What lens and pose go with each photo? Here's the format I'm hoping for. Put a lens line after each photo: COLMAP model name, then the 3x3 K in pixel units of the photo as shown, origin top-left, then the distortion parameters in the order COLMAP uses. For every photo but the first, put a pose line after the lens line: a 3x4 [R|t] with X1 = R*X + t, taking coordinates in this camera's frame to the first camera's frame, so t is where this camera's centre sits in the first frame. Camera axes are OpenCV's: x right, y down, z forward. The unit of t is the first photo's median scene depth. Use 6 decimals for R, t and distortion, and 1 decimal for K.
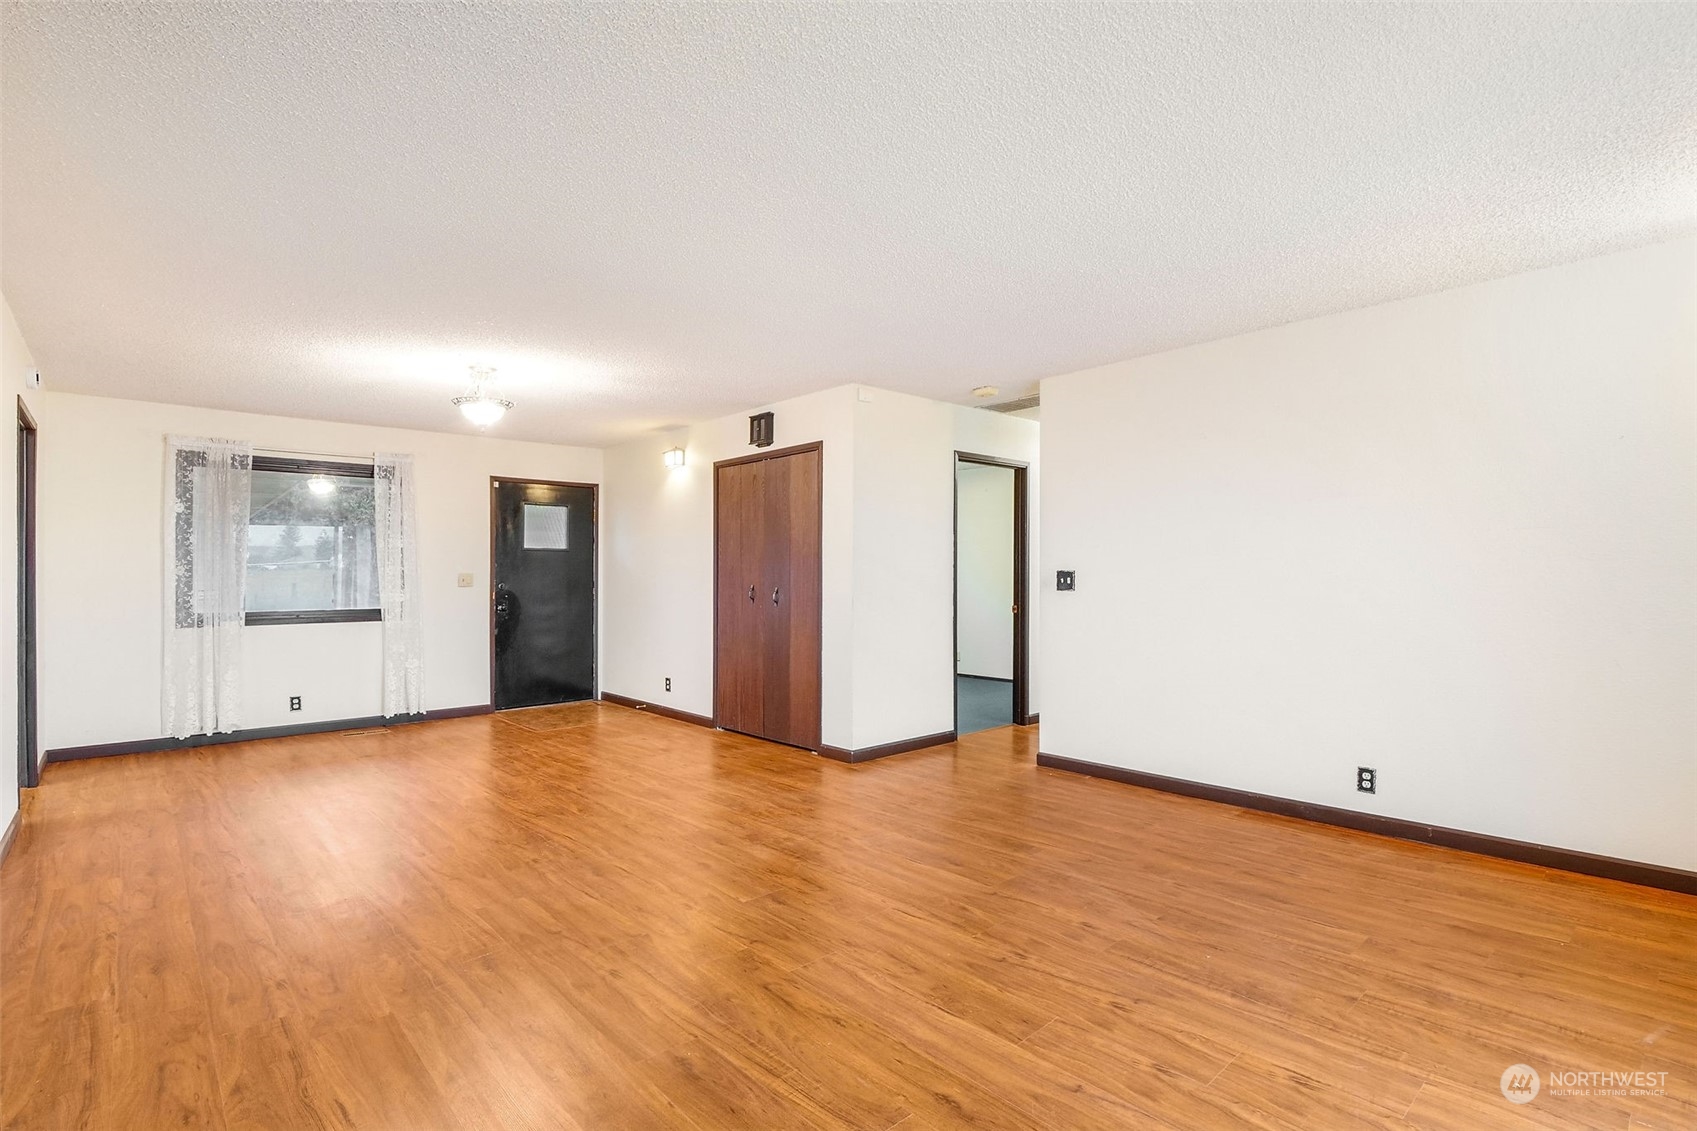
lens RADIAL K [[817.5, 0, 853.1], [0, 817.5, 579.1], [0, 0, 1]] dist [-0.012954, -0.001587]
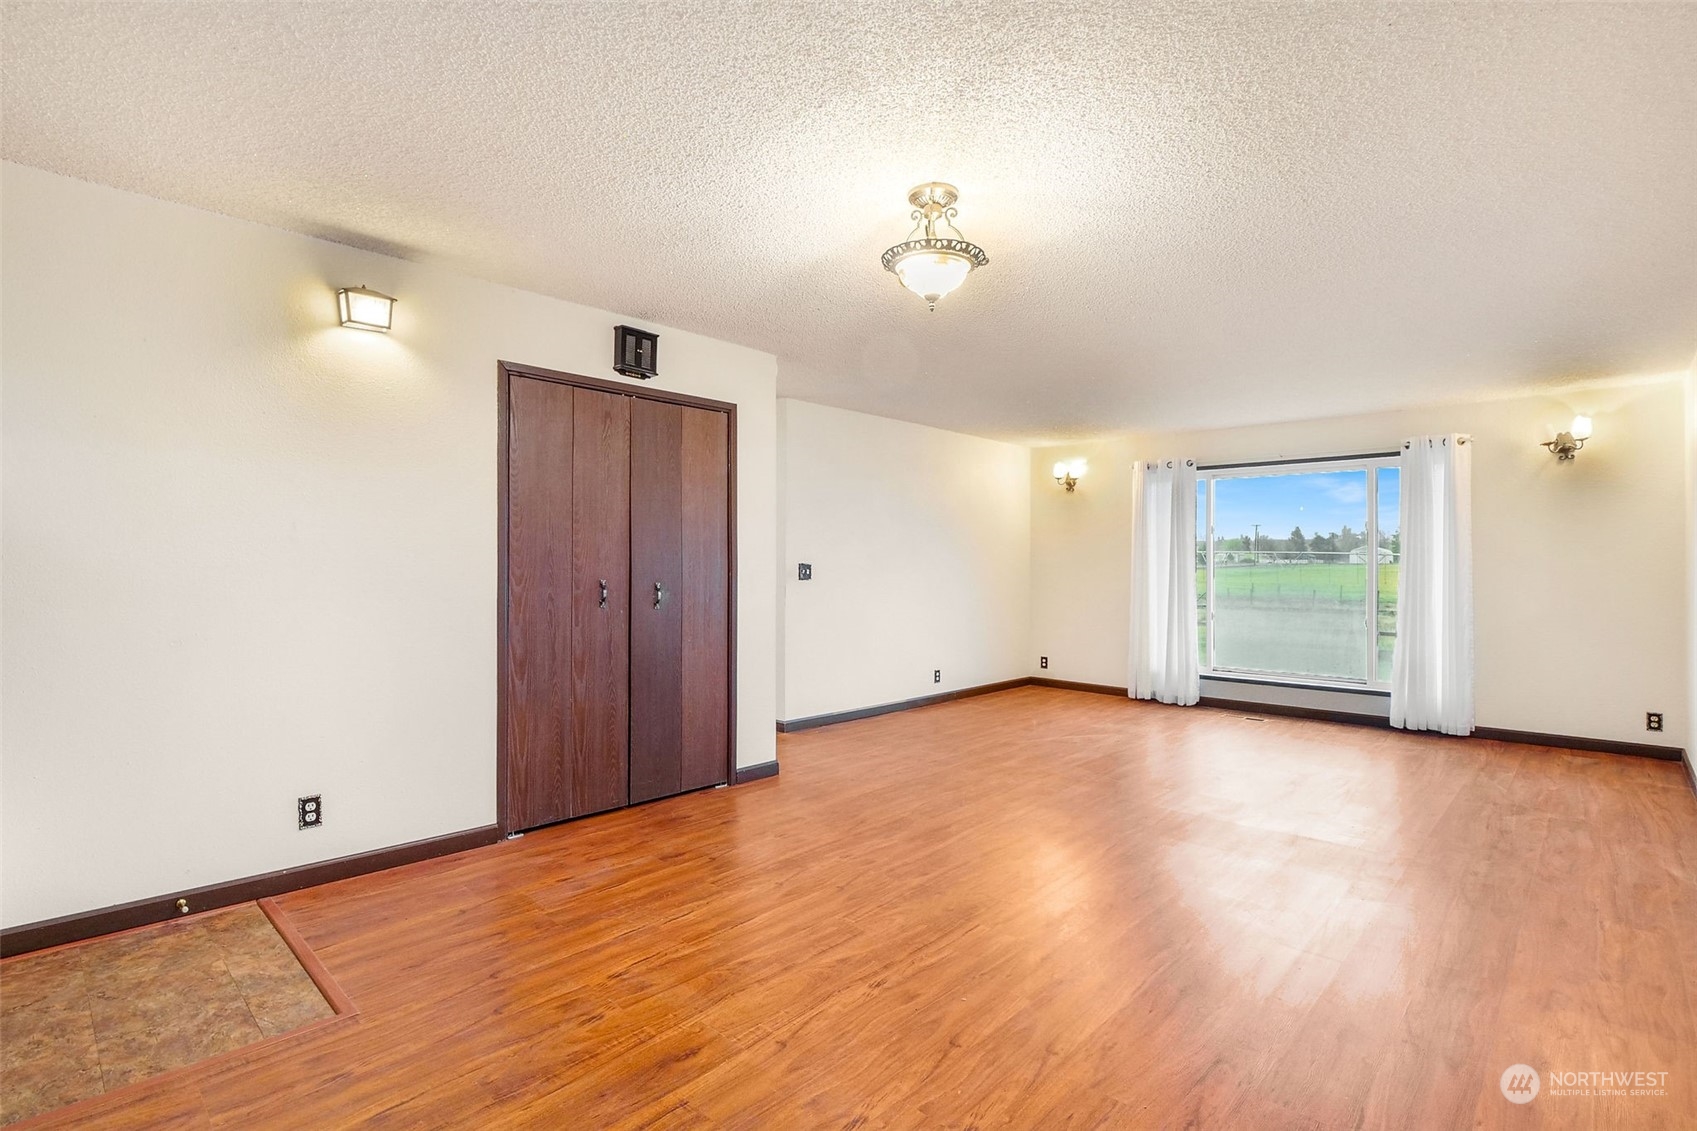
lens RADIAL K [[817.5, 0, 840.2], [0, 817.5, 556.0], [0, 0, 1]] dist [-0.012954, -0.001587]
pose [[-0.085168, 0.015825, 0.996241, -0.841690], [-0.003926, 0.999861, -0.016218, -0.001683], [-0.996359, -0.005293, -0.085094, 0.928042]]
